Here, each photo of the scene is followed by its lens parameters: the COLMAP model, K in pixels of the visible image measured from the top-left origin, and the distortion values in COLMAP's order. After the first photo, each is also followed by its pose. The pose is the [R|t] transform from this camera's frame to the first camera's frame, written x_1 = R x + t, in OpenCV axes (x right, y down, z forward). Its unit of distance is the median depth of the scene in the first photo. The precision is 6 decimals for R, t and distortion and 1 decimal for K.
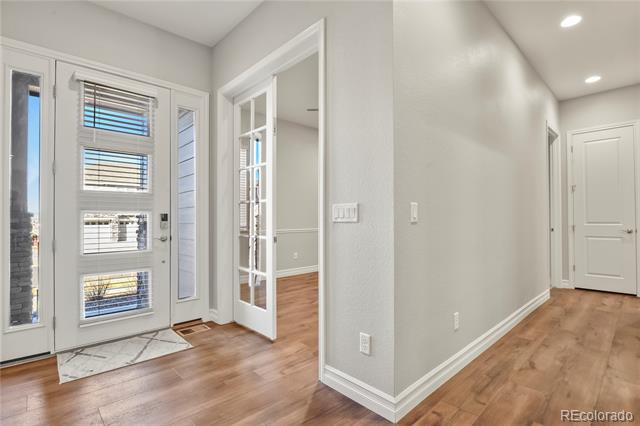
lens RADIAL K [[308.8, 0, 322.3], [0, 308.8, 215.3], [0, 0, 1]] dist [-0.012496, -0.000742]
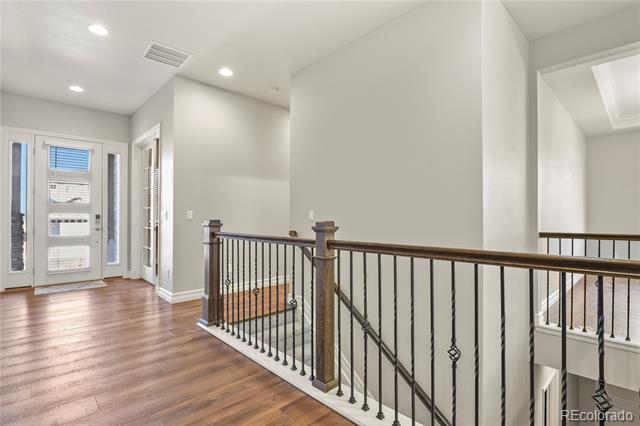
lens RADIAL K [[308.8, 0, 322.3], [0, 308.8, 215.3], [0, 0, 1]] dist [-0.012496, -0.000742]
pose [[0.999986, 0.002740, 0.004603, 0.765847], [-0.002734, 0.999995, -0.001241, -0.003179], [-0.004607, 0.001228, 0.999989, -0.766621]]
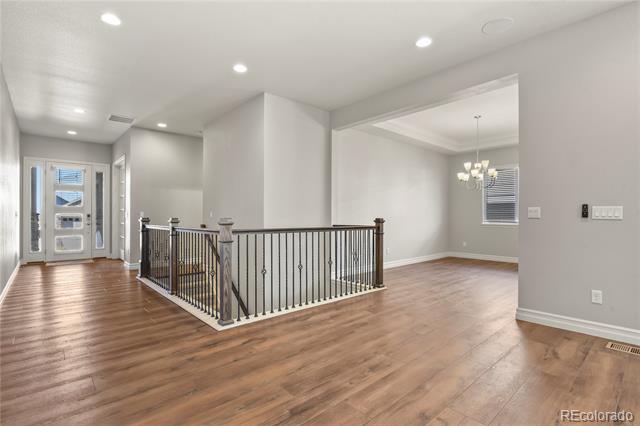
lens RADIAL K [[312.6, 0, 321.5], [0, 312.6, 215.0], [0, 0, 1]] dist [-0.007403, -0.000364]
pose [[0.999539, 0.002937, -0.030208, 1.511512], [-0.002867, 0.999993, 0.002382, -0.011776], [0.030214, -0.002294, 0.999541, -1.544229]]
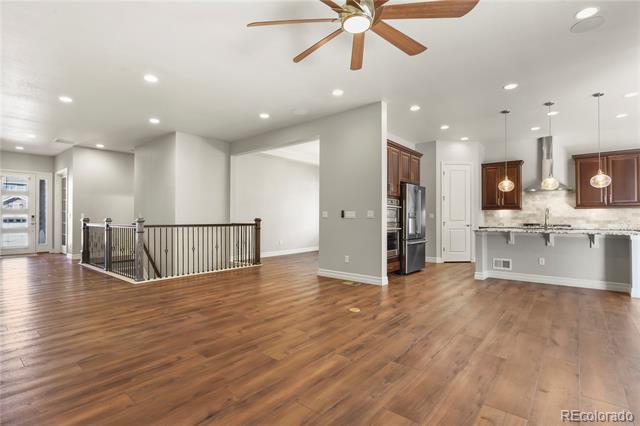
lens RADIAL K [[308.8, 0, 322.3], [0, 308.8, 215.3], [0, 0, 1]] dist [-0.012496, -0.000742]
pose [[0.992866, 0.002594, 0.119208, 1.964048], [-0.002772, 0.999995, 0.001323, -0.018402], [-0.119204, -0.001644, 0.992868, -2.333331]]
